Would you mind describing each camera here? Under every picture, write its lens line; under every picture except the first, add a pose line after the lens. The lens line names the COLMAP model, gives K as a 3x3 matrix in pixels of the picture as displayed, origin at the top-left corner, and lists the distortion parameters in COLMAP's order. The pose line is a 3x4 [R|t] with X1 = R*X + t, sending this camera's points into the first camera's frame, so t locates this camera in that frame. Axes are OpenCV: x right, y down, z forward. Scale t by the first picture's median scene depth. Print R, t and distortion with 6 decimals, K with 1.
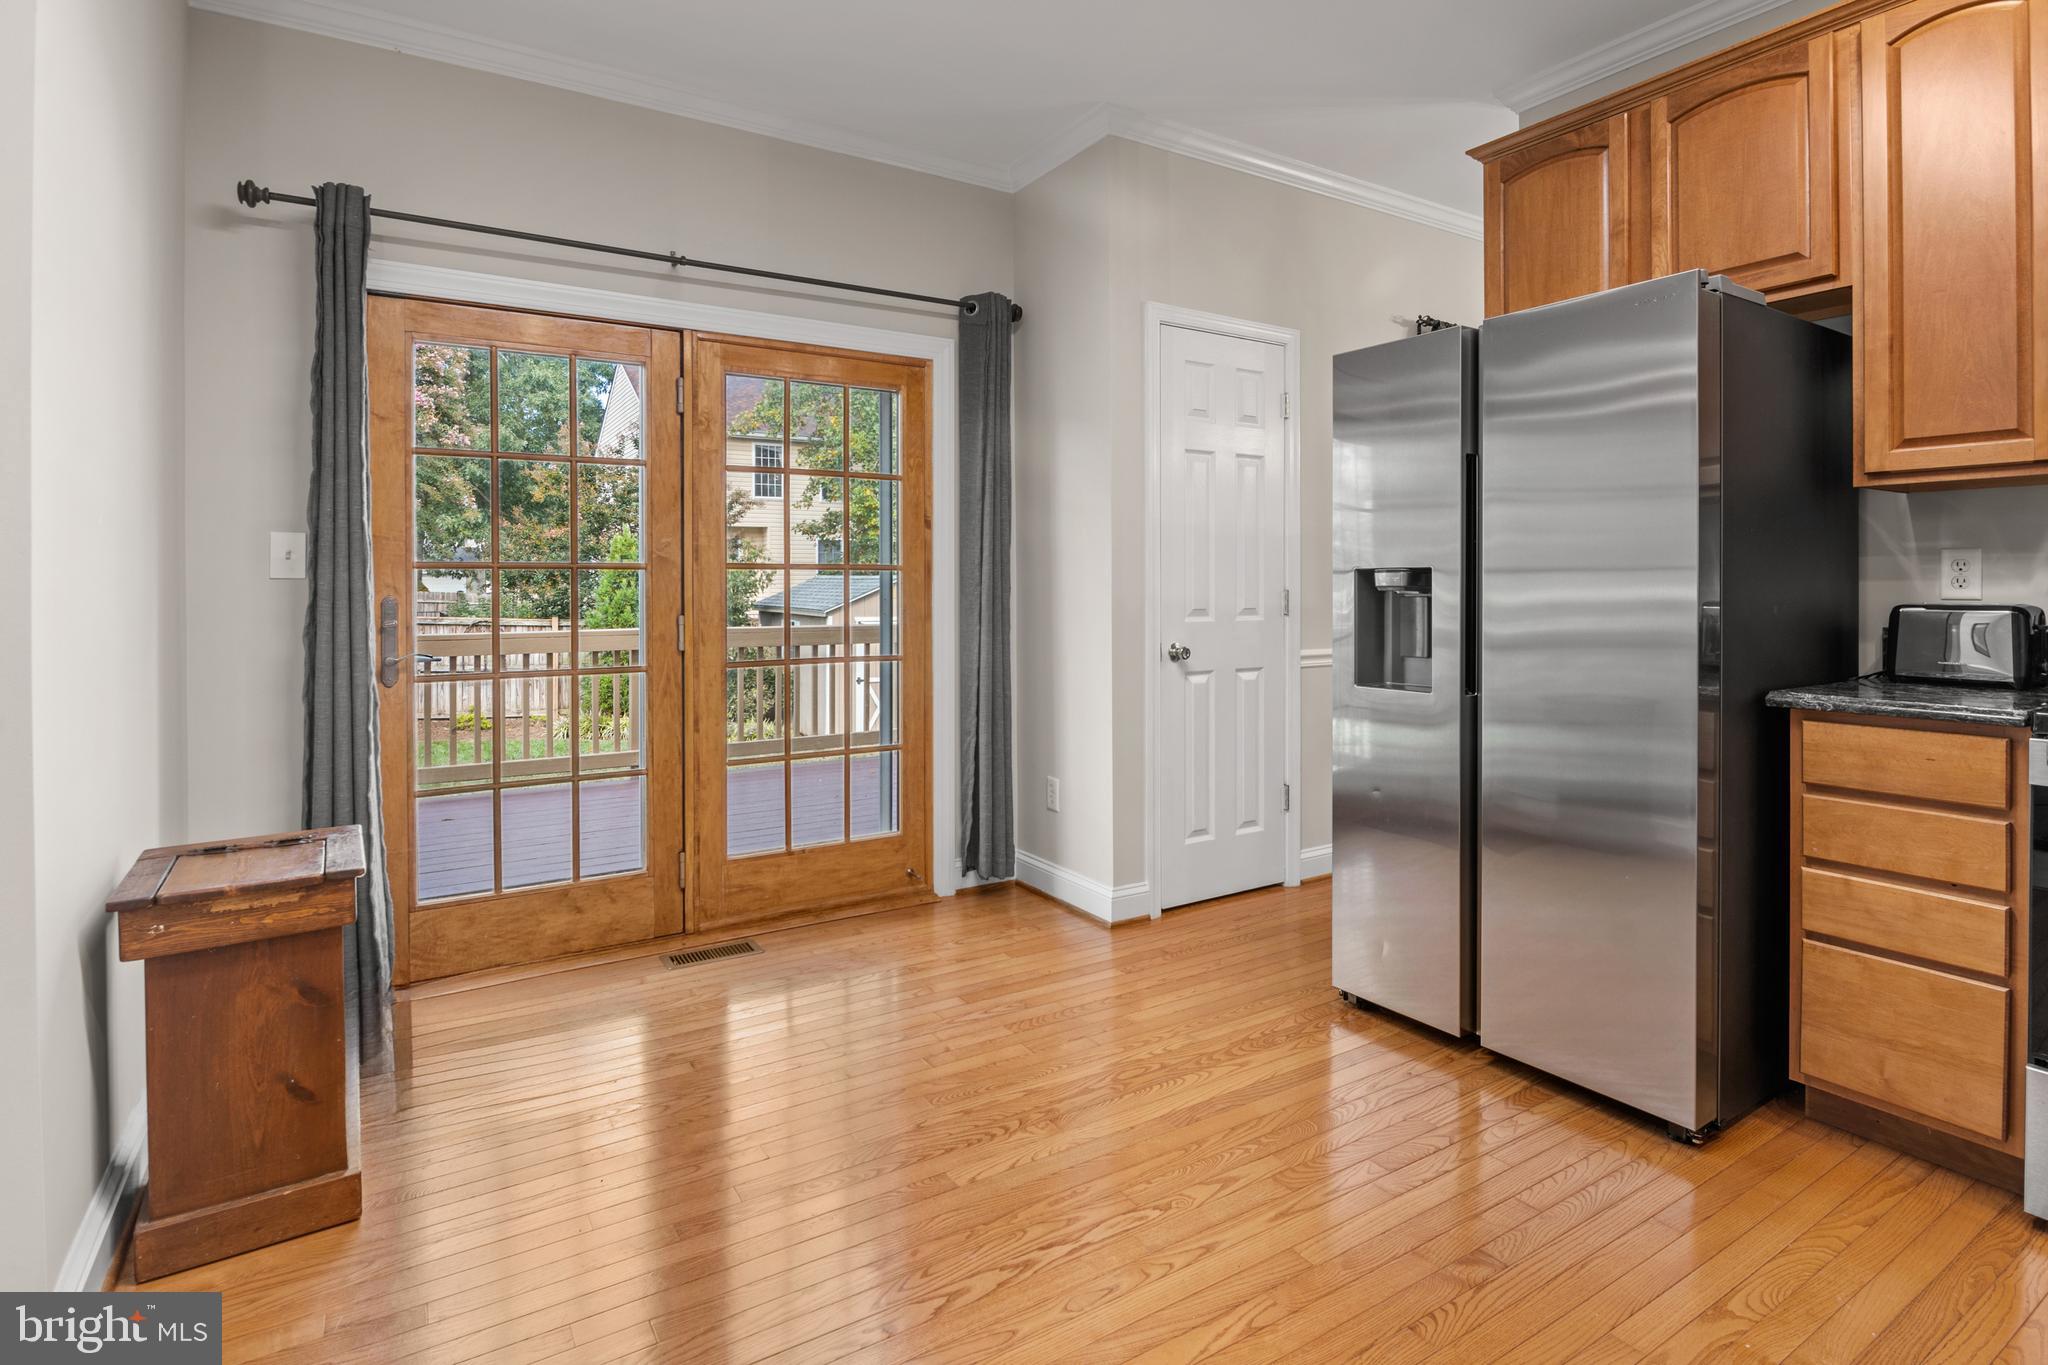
lens RADIAL K [[1024.1, 0, 1018.1], [0, 1024.1, 594.1], [0, 0, 1]] dist [-0.011568, -0.002510]
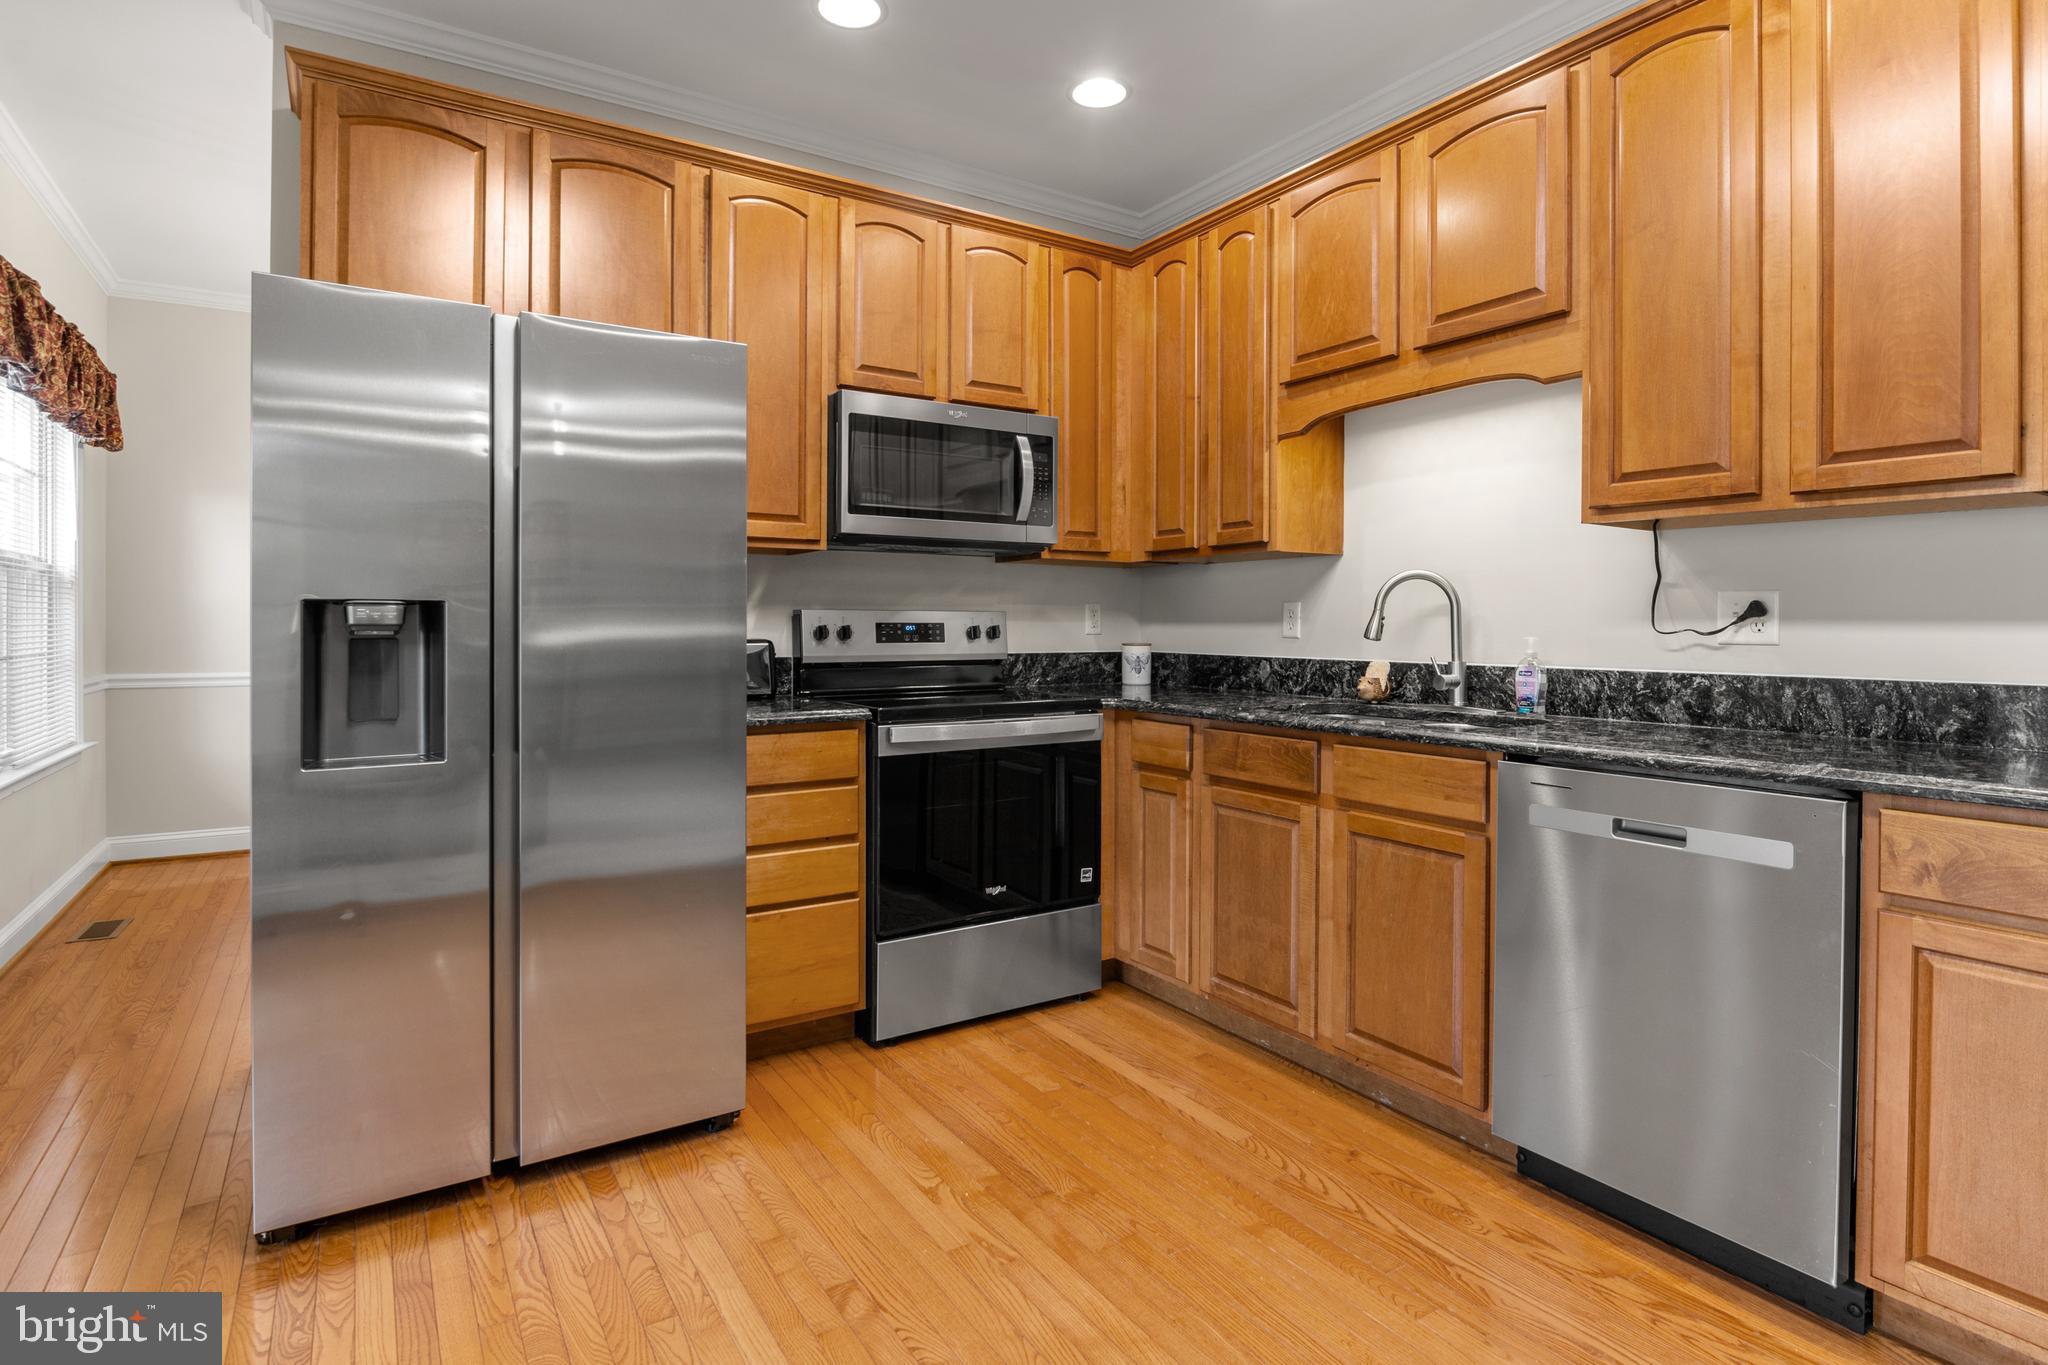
lens RADIAL K [[1024.1, 0, 1017.4], [0, 1024.1, 632.2], [0, 0, 1]] dist [-0.011568, -0.002510]
pose [[-0.007791, -0.005961, 0.999952, -0.392921], [0.004438, 0.999972, 0.005996, -0.004873], [-0.999960, 0.004485, -0.007765, 0.590166]]
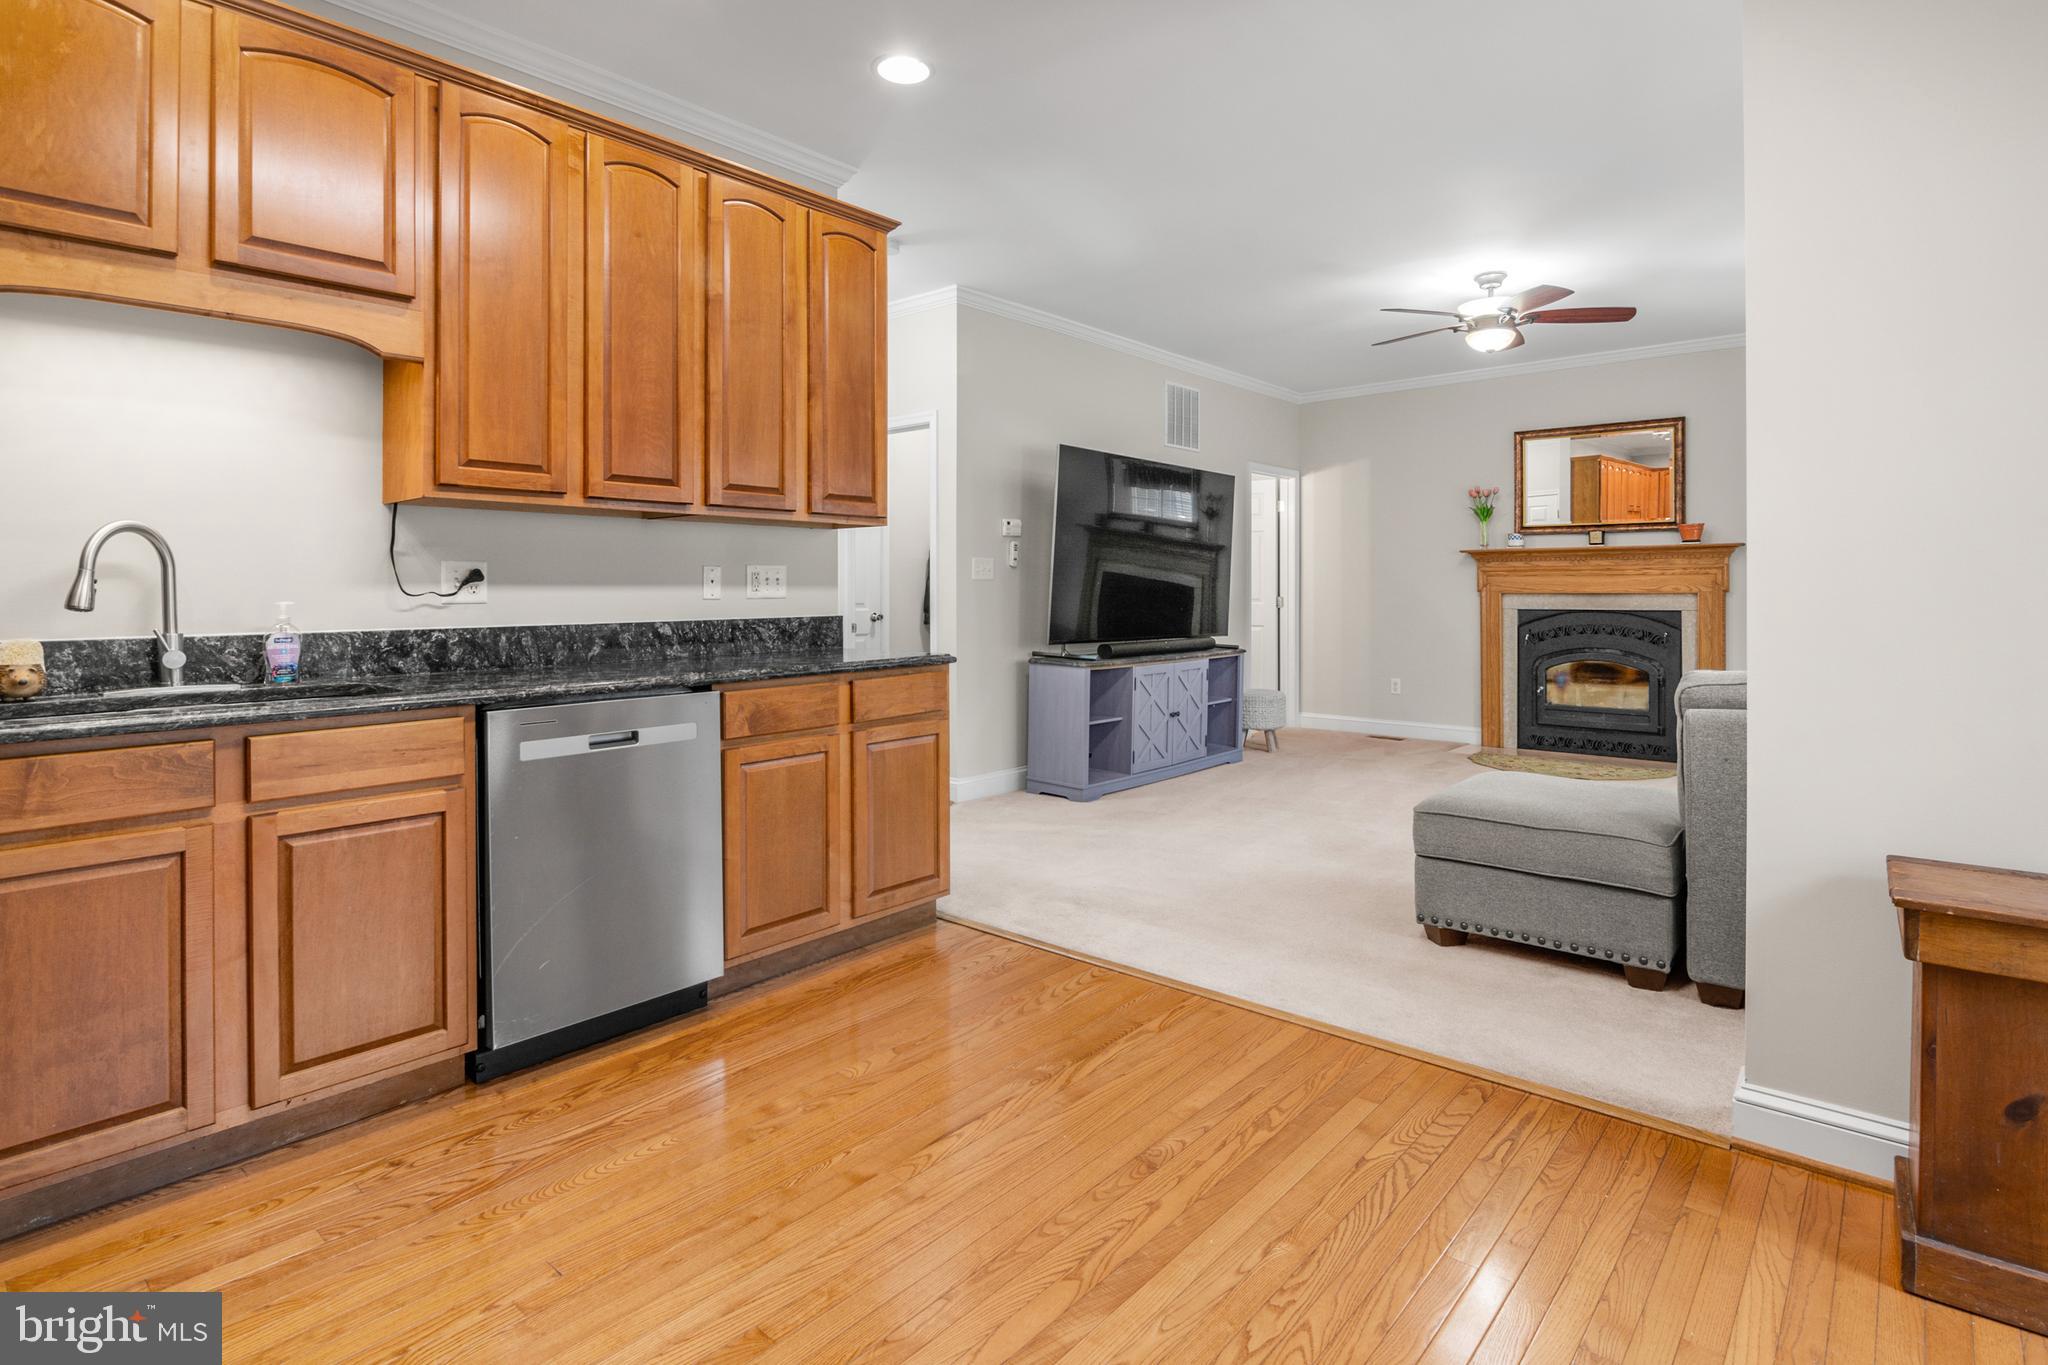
lens RADIAL K [[1024.1, 0, 1016.7], [0, 1024.1, 583.5], [0, 0, 1]] dist [-0.011568, -0.002510]
pose [[-0.959151, 0.003746, -0.282869, 0.267823], [0.002323, 0.999983, 0.005367, -0.013110], [0.282884, 0.004491, -0.959144, 1.235291]]
